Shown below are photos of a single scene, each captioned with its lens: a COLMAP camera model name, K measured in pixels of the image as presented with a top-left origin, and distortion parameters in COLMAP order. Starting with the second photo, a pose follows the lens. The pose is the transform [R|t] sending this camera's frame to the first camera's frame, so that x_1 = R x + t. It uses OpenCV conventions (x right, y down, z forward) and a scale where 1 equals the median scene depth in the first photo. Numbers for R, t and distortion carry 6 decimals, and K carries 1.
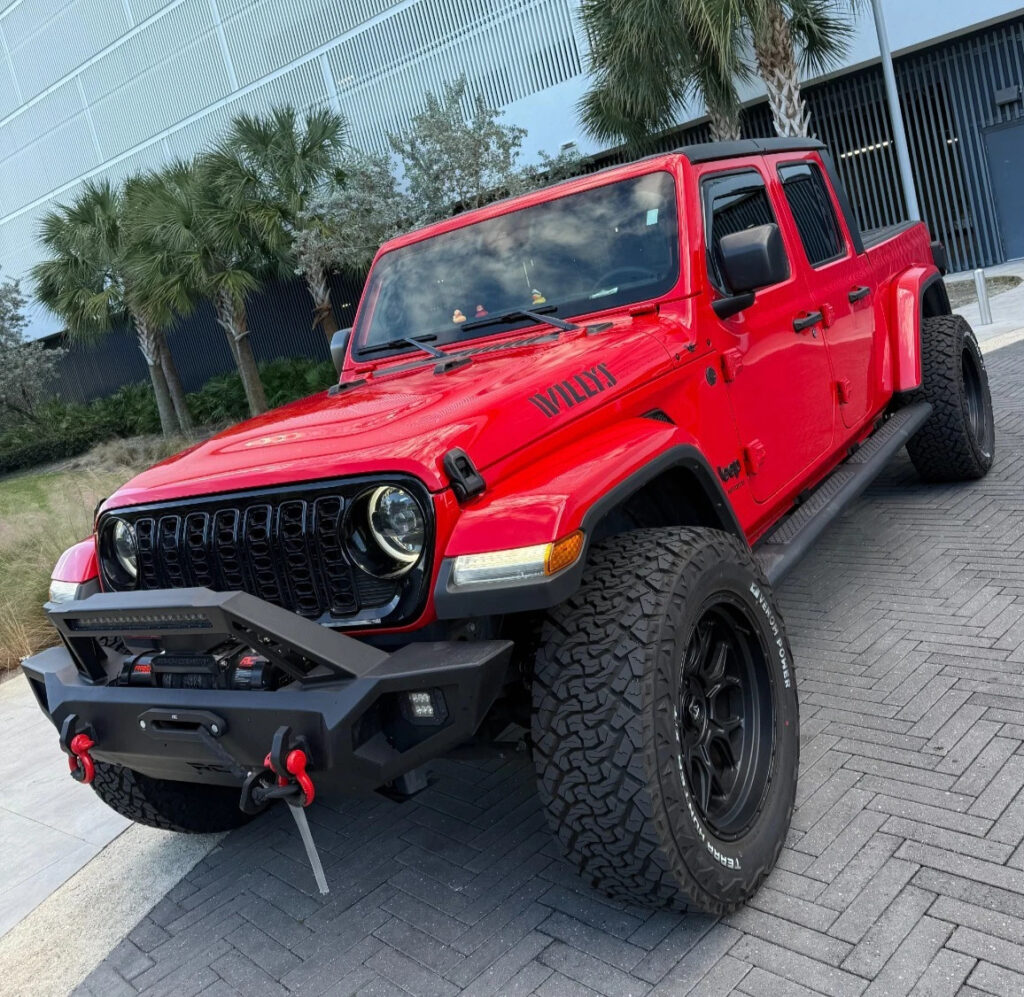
lens RADIAL K [[1001.4, 0, 510.4], [0, 1001.4, 408.1], [0, 0, 1]] dist [0.089968, -0.131121]
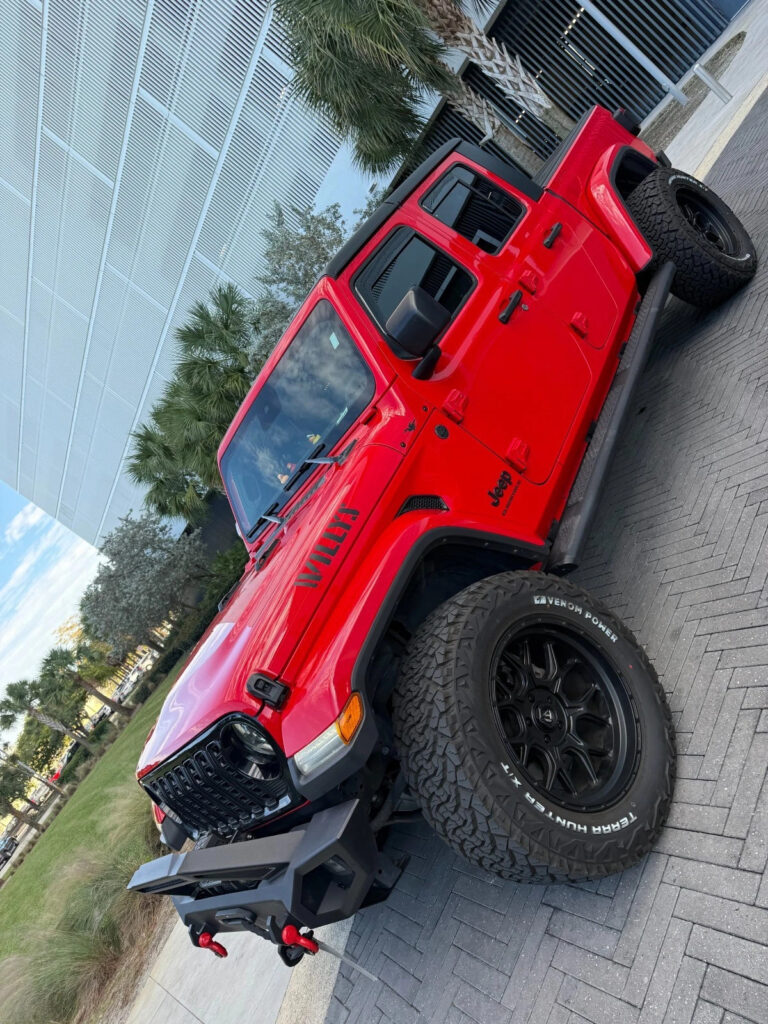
lens RADIAL K [[721.3, 0, 372.6], [0, 721.3, 526.8], [0, 0, 1]] dist [0.064563, -0.088636]
pose [[0.785358, -0.566175, -0.250317, 0.070915], [0.602063, 0.792641, 0.096125, -0.018471], [0.143988, -0.226199, 0.963380, 0.032965]]
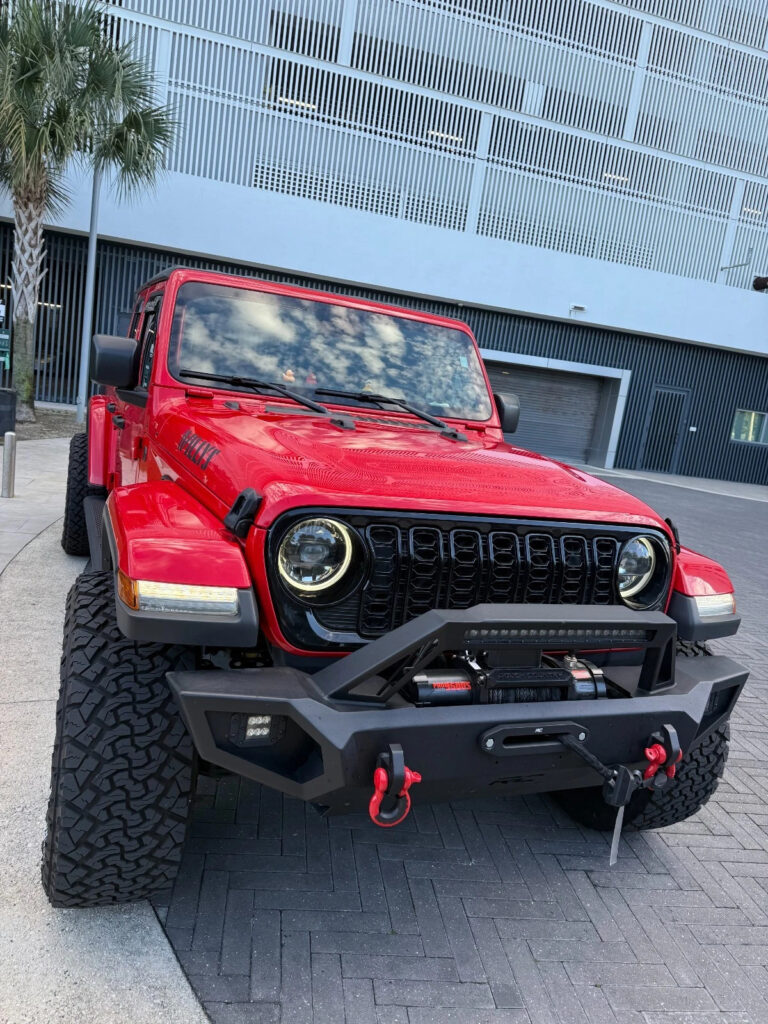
lens RADIAL K [[739.9, 0, 384.0], [0, 739.9, 512.0], [0, 0, 1]] dist [0.008844, -0.012527]
pose [[0.522177, 0.164913, 0.836741, -0.194785], [-0.167066, 0.981897, -0.089263, 0.033723], [-0.836314, -0.093179, 0.540275, 0.138434]]
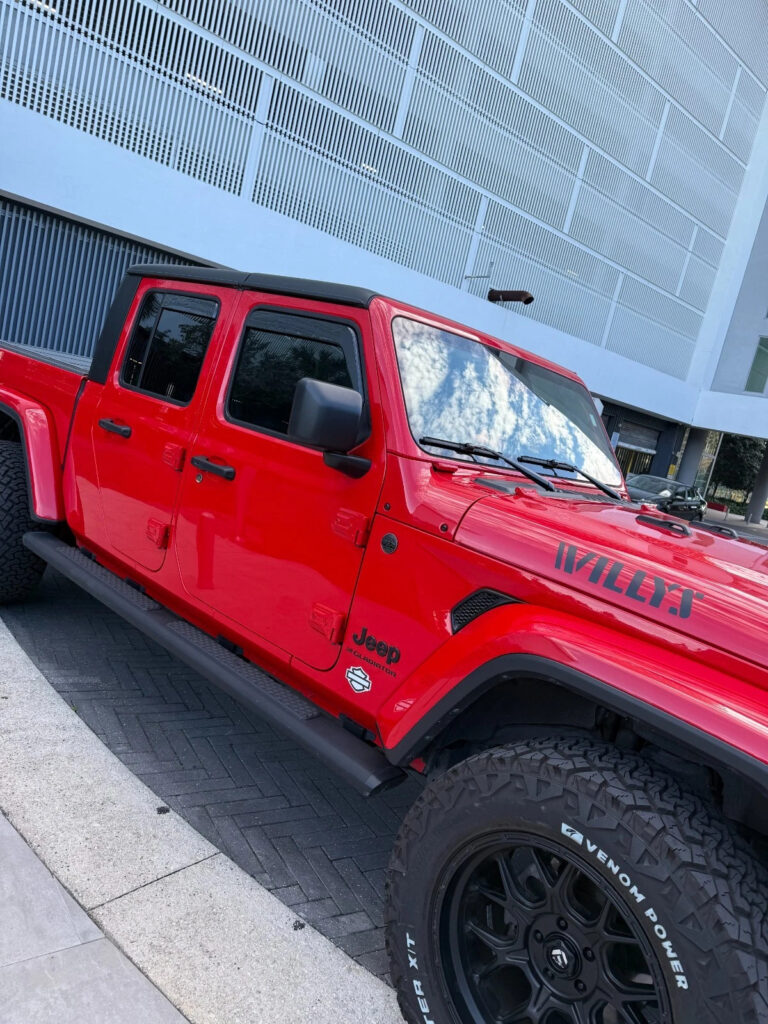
lens RADIAL K [[785.5, 0, 432.5], [0, 785.5, 544.2], [0, 0, 1]] dist [-0.004229, -0.011557]
pose [[0.066268, 0.097022, 0.993074, -0.330172], [-0.142570, 0.985970, -0.086814, 0.042773], [-0.987564, -0.135830, 0.079170, 0.283258]]
